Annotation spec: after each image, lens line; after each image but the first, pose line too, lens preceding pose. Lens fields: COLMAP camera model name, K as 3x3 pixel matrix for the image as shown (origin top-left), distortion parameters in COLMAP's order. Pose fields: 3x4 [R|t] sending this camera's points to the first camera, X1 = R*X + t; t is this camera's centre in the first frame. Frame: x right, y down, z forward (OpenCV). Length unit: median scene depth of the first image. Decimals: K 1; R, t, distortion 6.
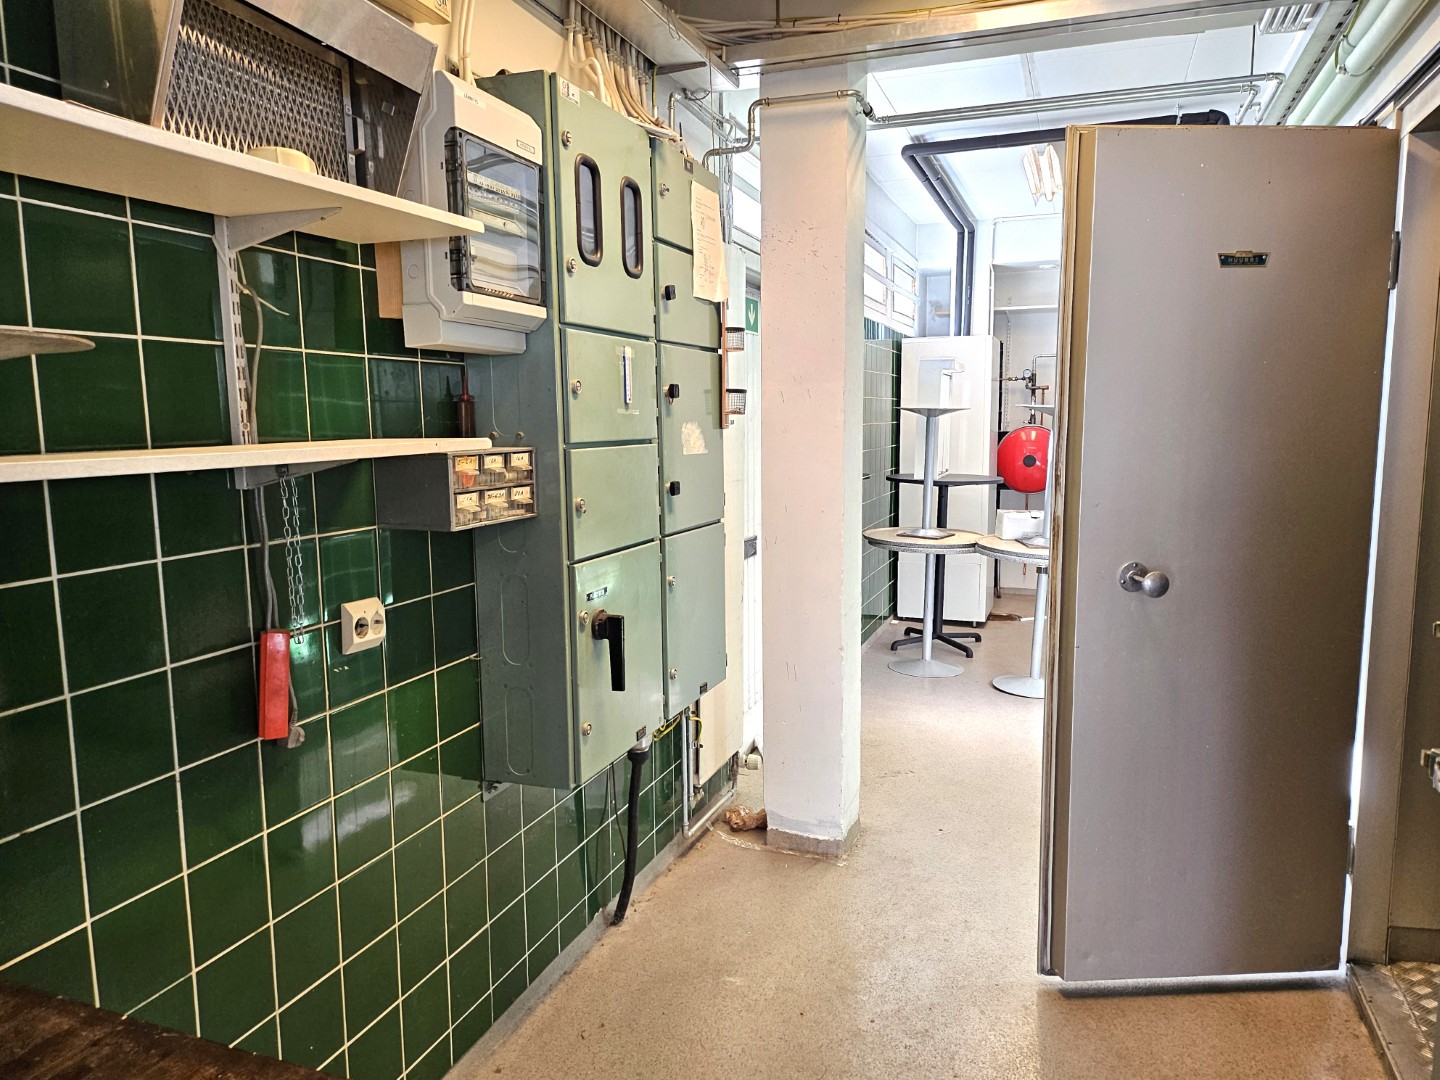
lens RADIAL K [[1022.5, 0, 720.0], [0, 1022.5, 540.0], [0, 0, 1]] dist [0.032269, -0.032379]
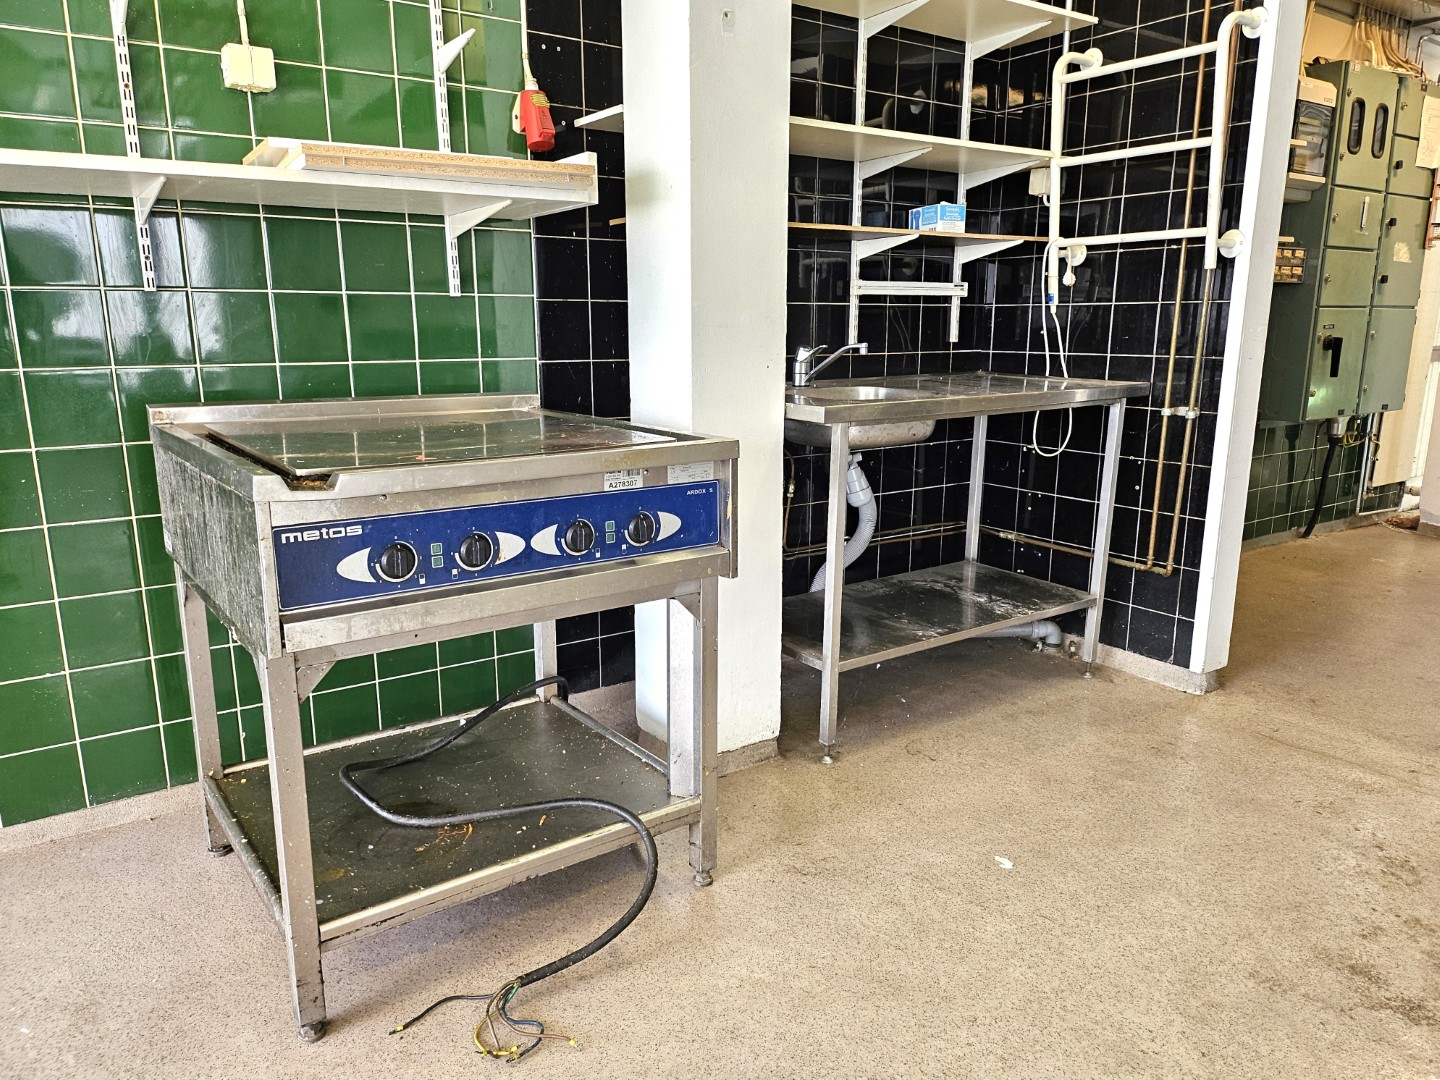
lens RADIAL K [[1022.5, 0, 720.0], [0, 1022.5, 540.0], [0, 0, 1]] dist [0.032269, -0.032379]
pose [[0.817732, 0.138880, -0.558593, 0.081228], [-0.079131, 0.988366, 0.129892, 0.277366], [0.570134, -0.062015, 0.819208, -1.242371]]
